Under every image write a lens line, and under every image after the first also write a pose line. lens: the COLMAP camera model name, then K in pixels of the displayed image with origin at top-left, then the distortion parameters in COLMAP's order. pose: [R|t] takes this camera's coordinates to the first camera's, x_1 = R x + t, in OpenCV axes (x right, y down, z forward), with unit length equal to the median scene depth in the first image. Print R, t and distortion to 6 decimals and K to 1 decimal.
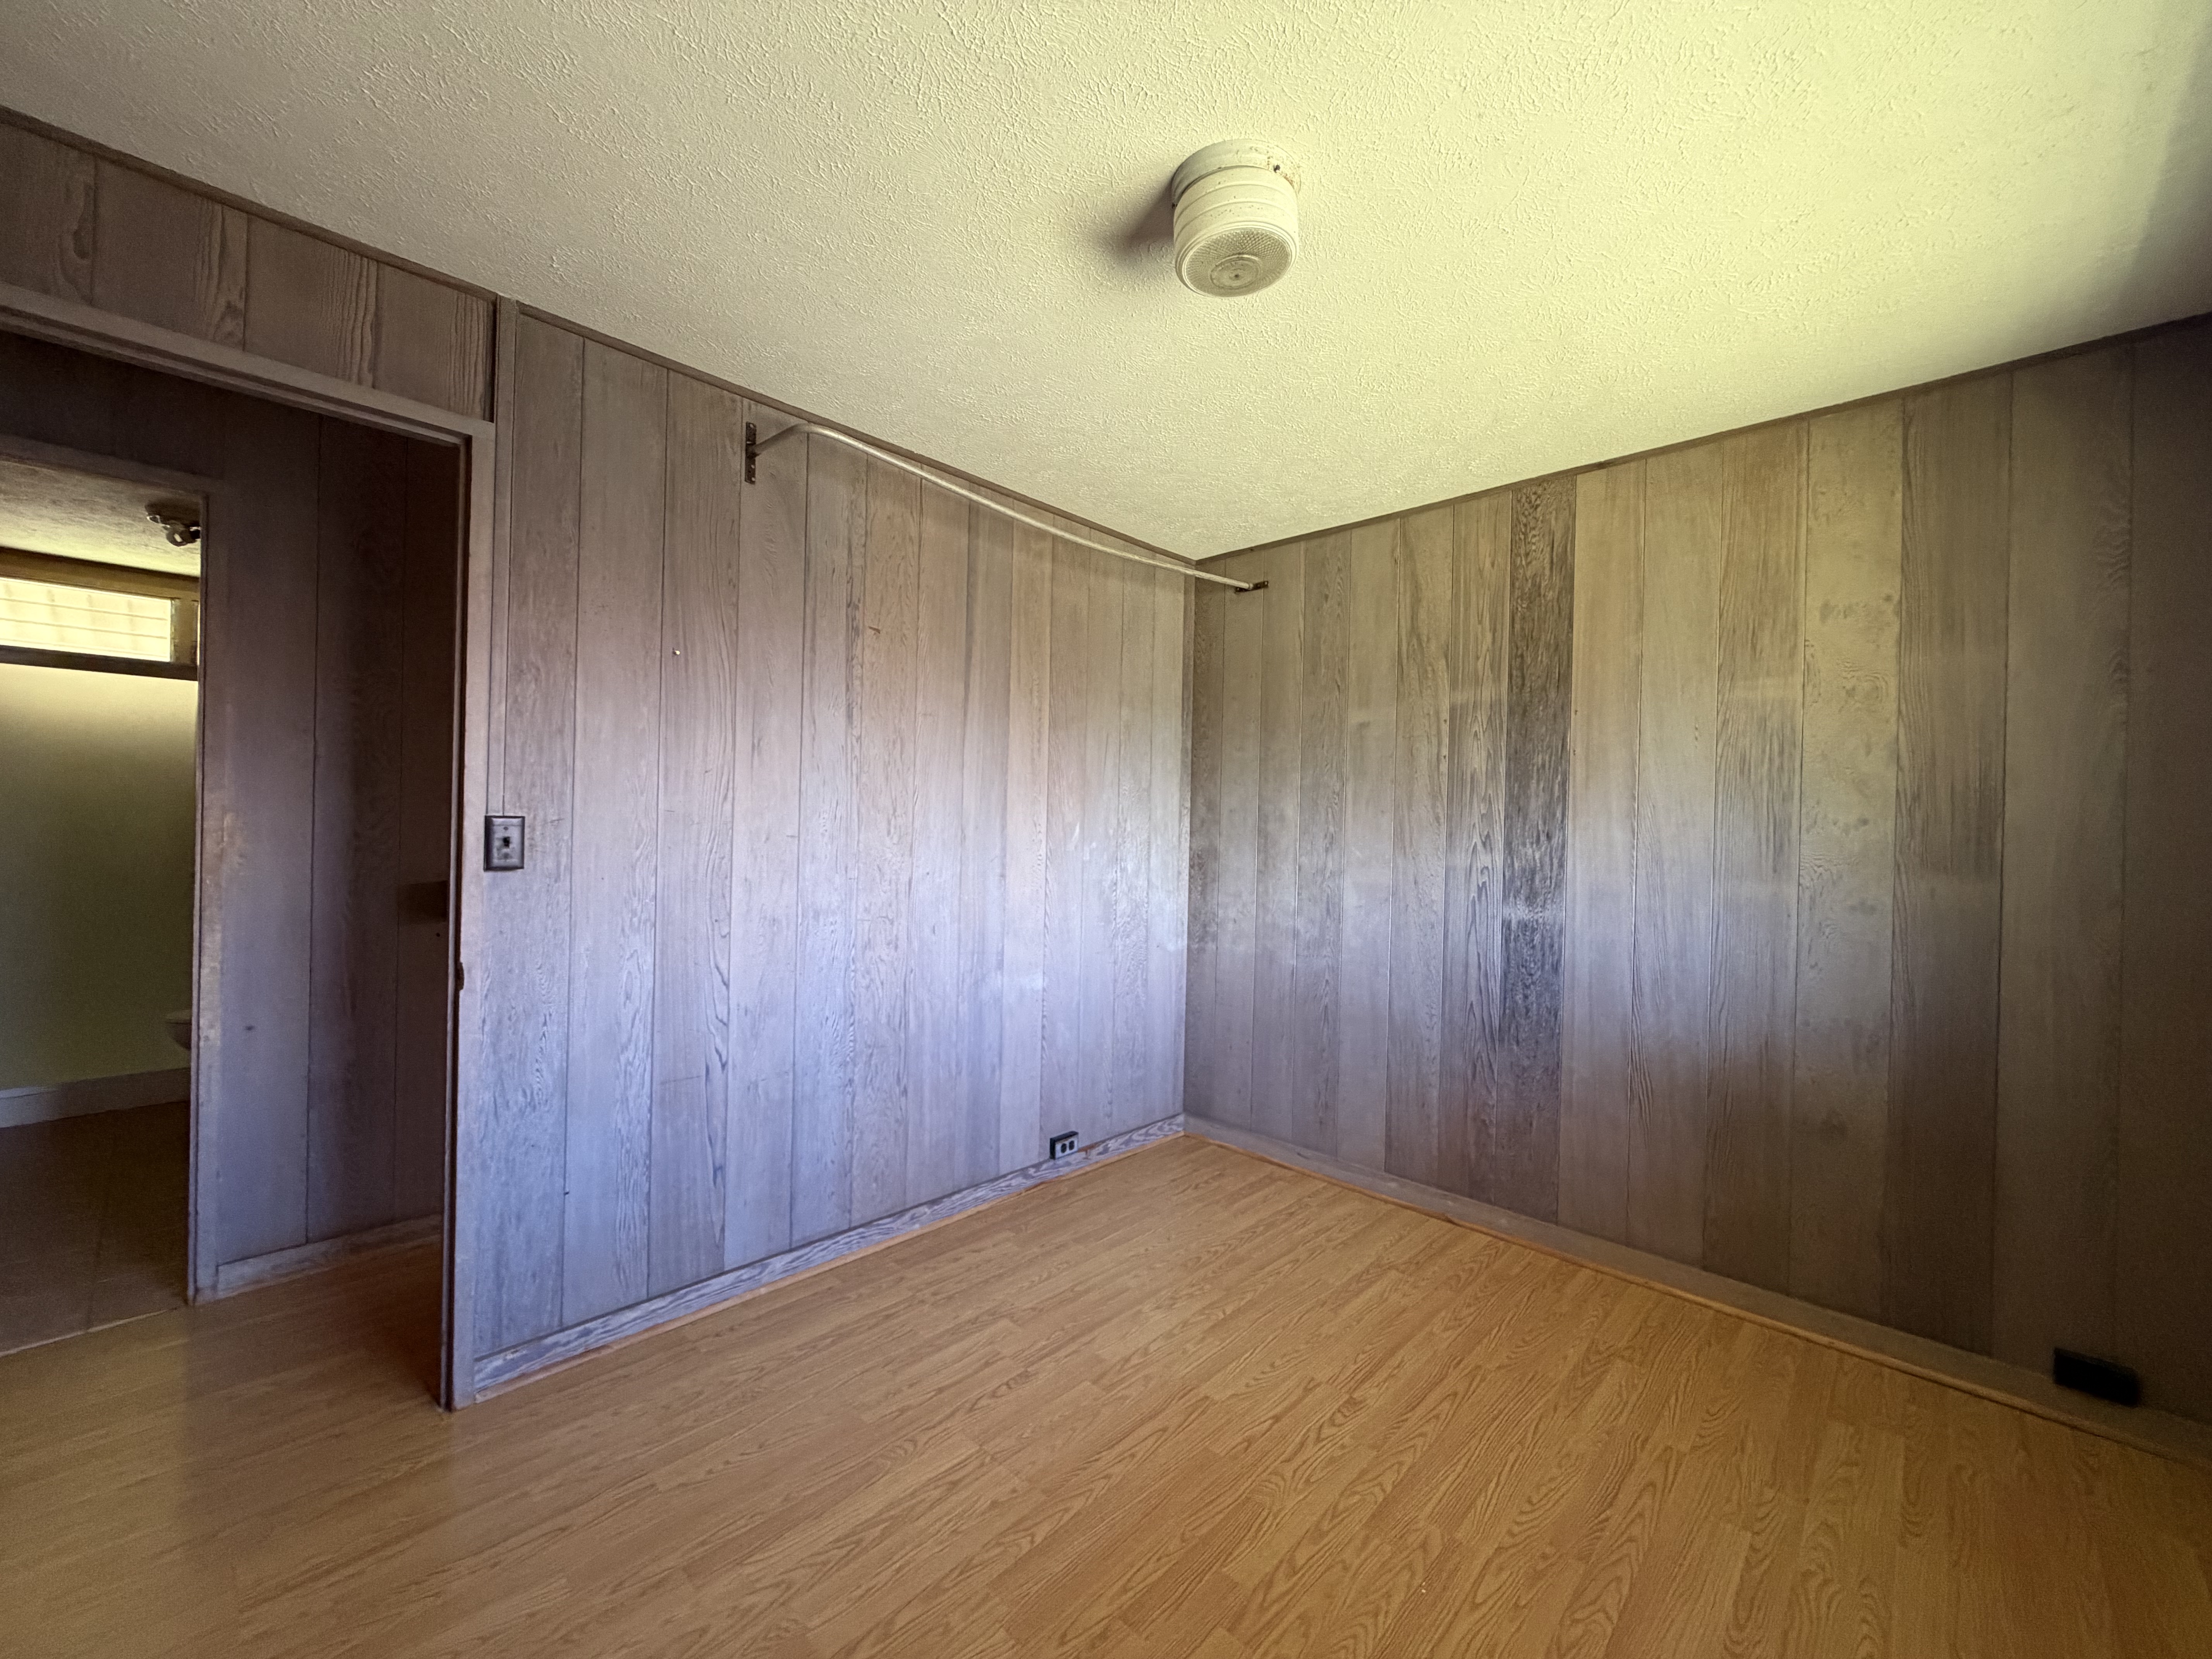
lens RADIAL K [[883.8, 0, 1101.2], [0, 883.8, 827.1], [0, 0, 1]] dist [0.001154, 0.000218]
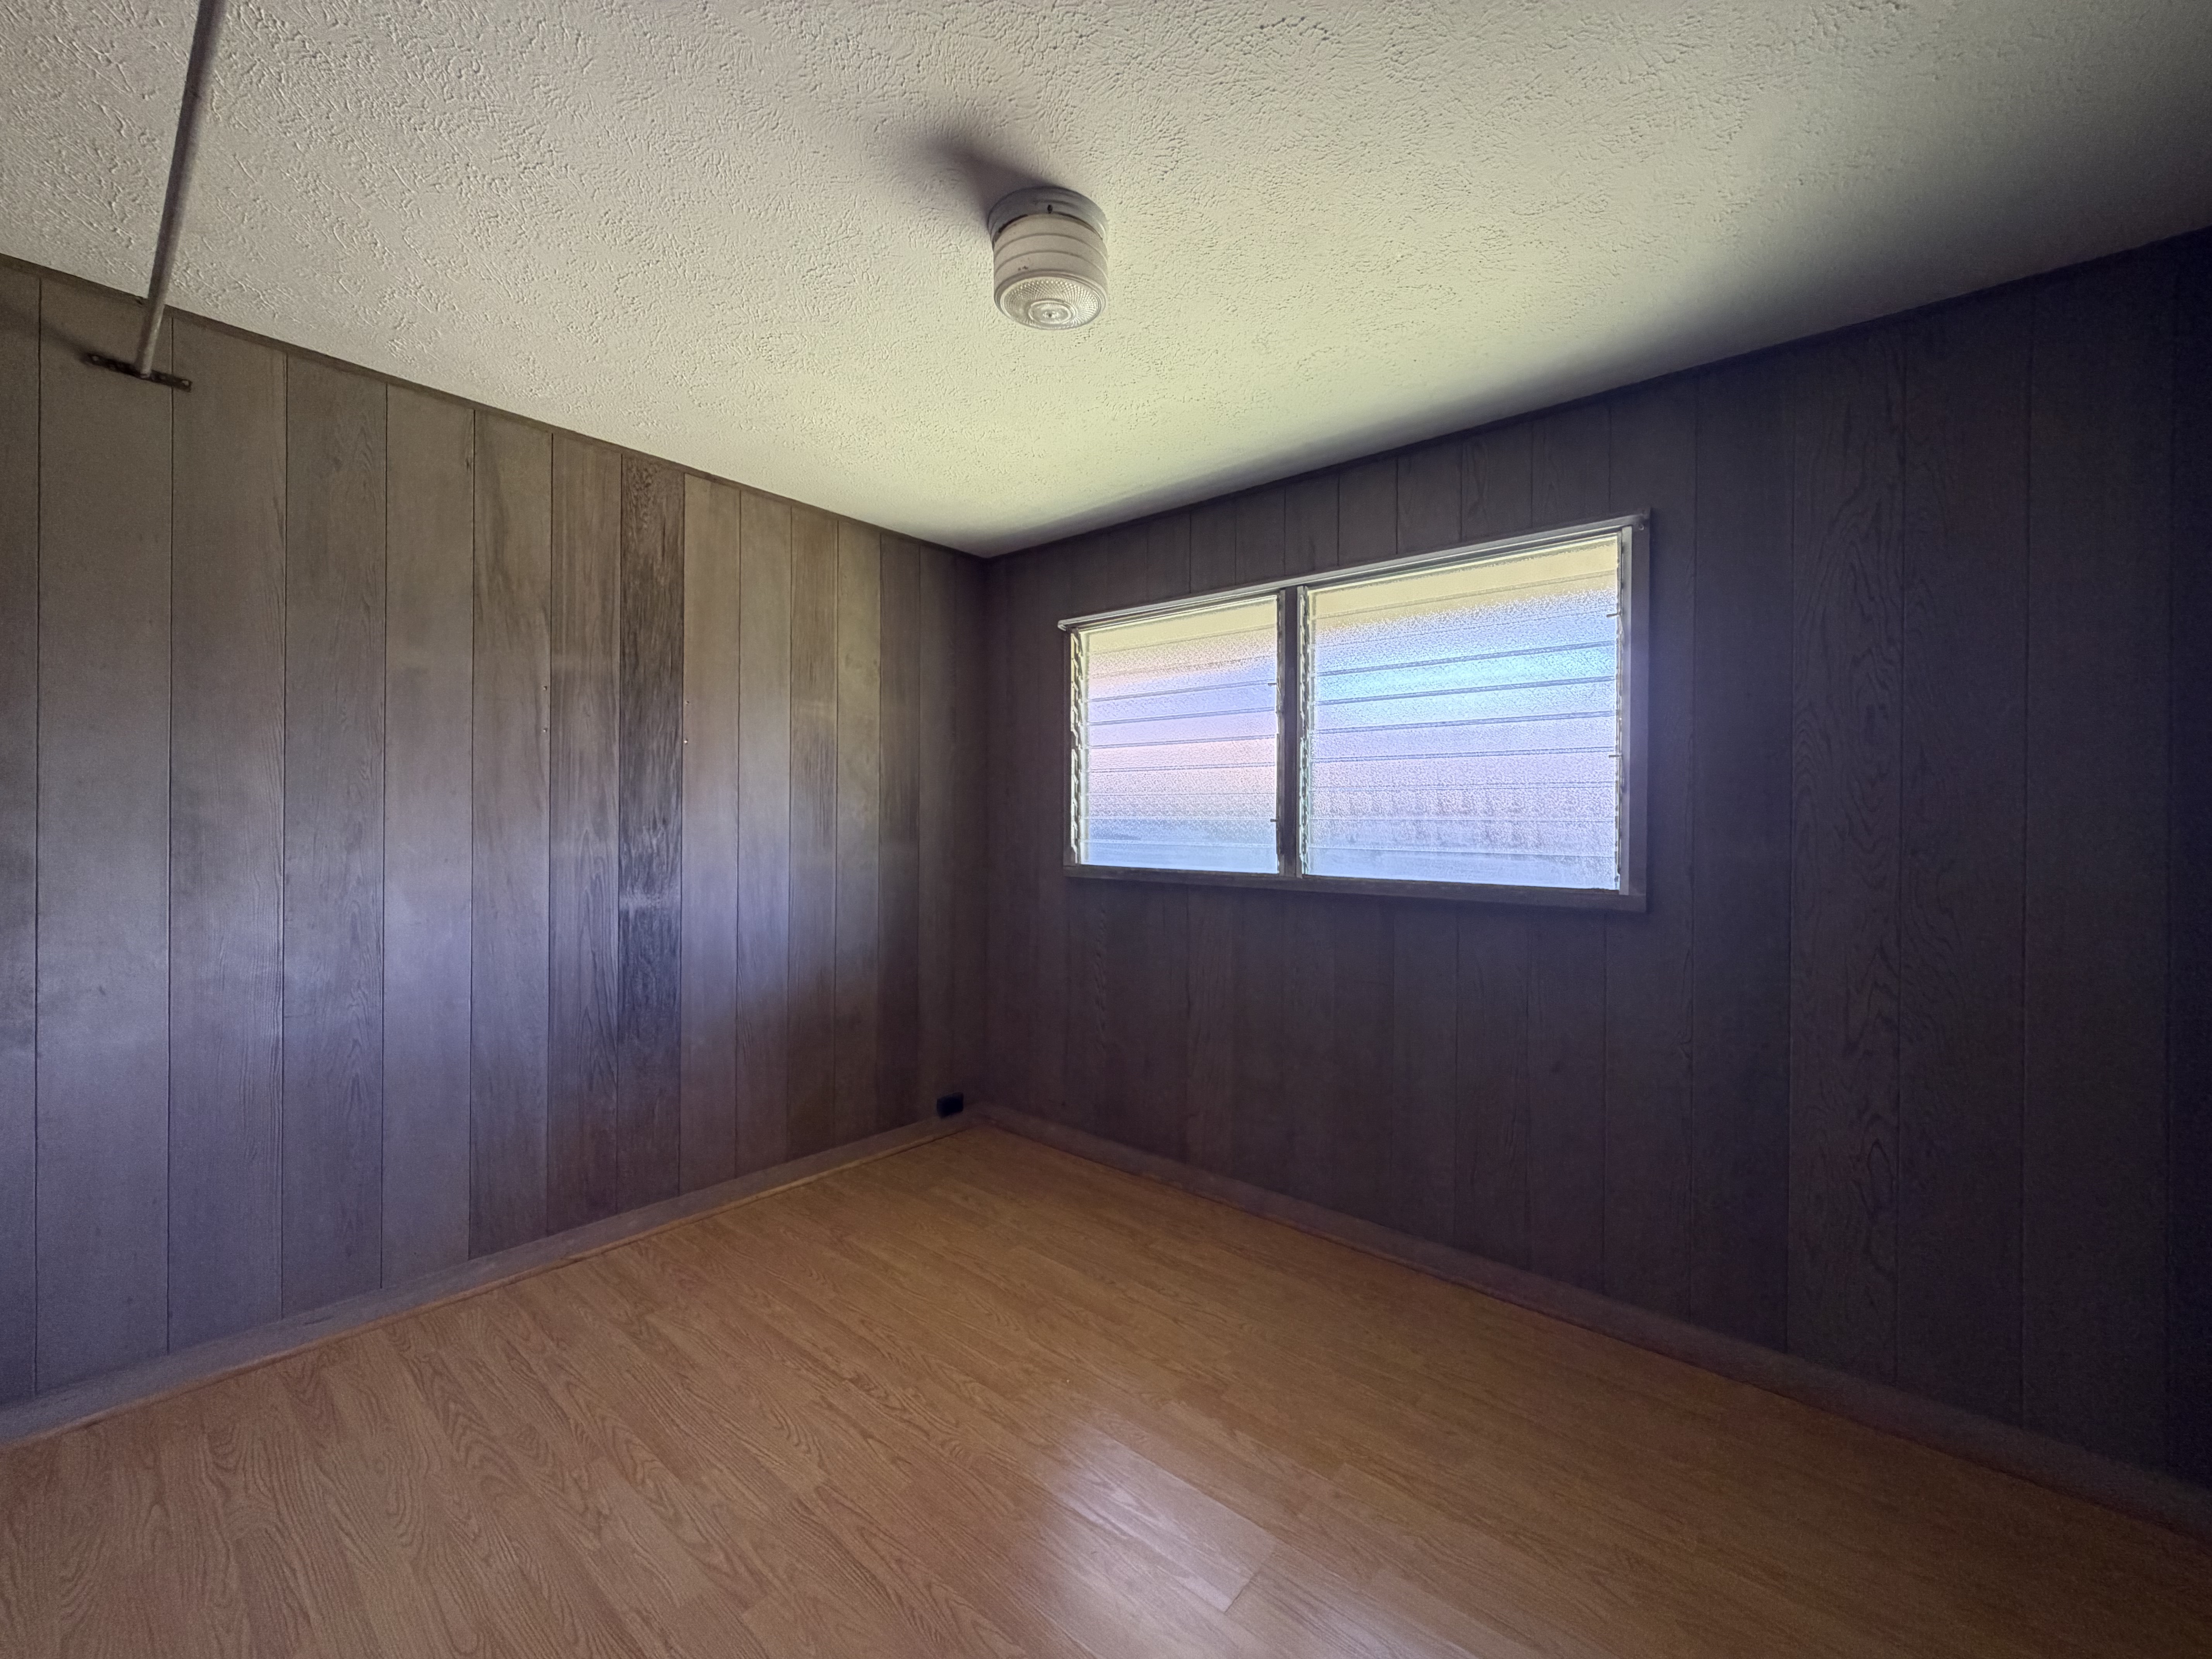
lens RADIAL K [[883.8, 0, 1101.2], [0, 883.8, 827.1], [0, 0, 1]] dist [0.001154, 0.000218]
pose [[-0.057567, -0.027269, 0.997969, -0.515807], [-0.010416, 0.999589, 0.026713, -0.015286], [-0.998287, -0.008857, -0.057827, 0.545860]]
